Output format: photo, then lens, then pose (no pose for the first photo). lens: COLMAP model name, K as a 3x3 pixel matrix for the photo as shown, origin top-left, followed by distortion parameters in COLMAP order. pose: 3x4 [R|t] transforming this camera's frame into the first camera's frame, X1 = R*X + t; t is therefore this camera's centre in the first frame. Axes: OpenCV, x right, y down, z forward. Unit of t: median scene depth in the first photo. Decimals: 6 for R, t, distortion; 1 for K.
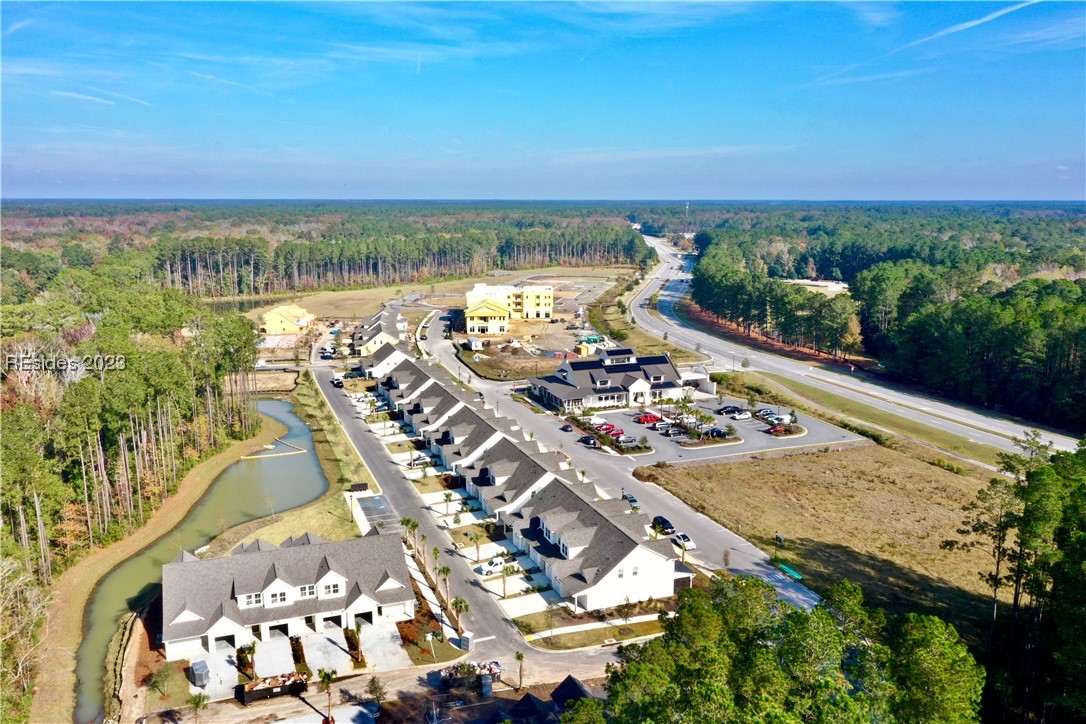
lens RADIAL K [[866.0, 0, 543.0], [0, 866.0, 362.0], [0, 0, 1]] dist [0.008633, -0.002181]
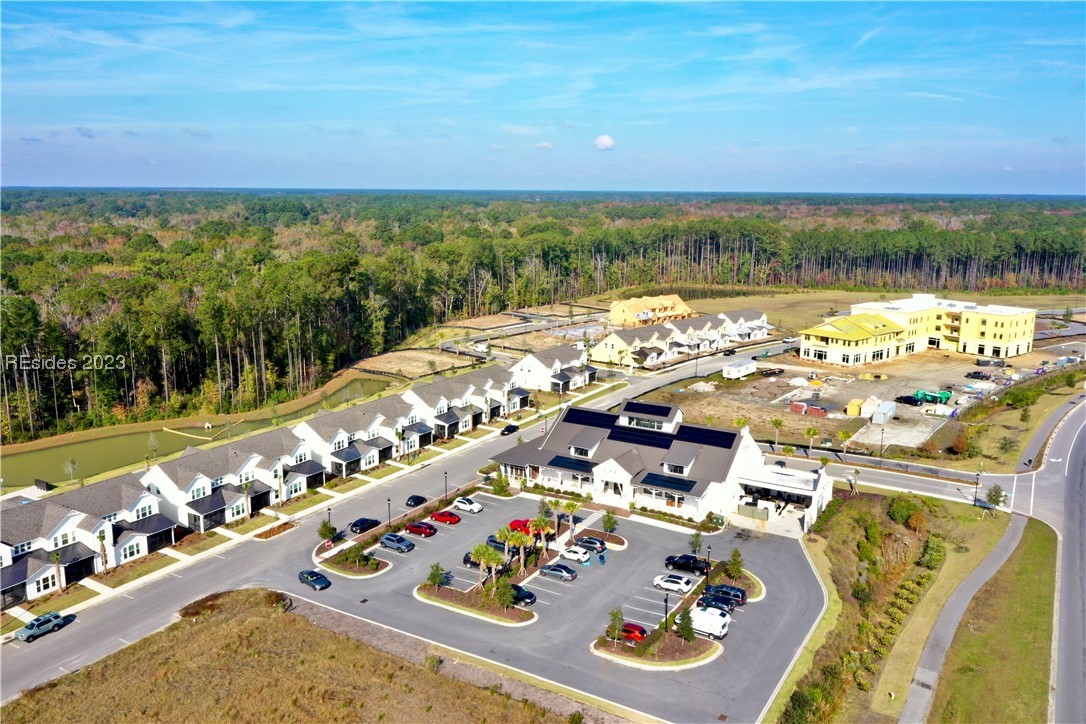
lens RADIAL K [[870.0, 0, 544.5], [0, 870.0, 297.5], [0, 0, 1]] dist [-0.000463, -0.003506]
pose [[0.613189, 0.100379, -0.783533, 0.513347], [-0.153371, 0.988147, 0.006564, -0.081150], [0.774904, 0.116146, 0.621316, 0.584765]]
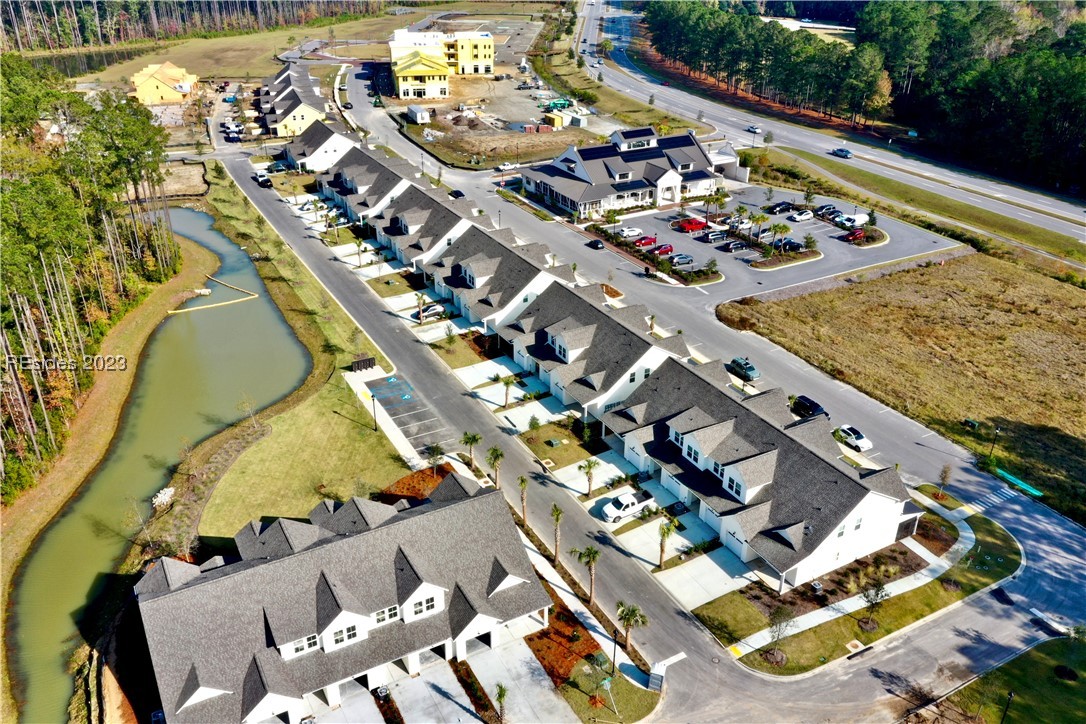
lens RADIAL K [[873.2, 0, 543.0], [0, 873.2, 362.0], [0, 0, 1]] dist [0.002499, -0.006035]
pose [[0.990228, -0.058995, 0.126367, -0.110553], [0.020565, 0.957982, 0.286089, -0.041774], [-0.137936, -0.280694, 0.949834, 0.211681]]
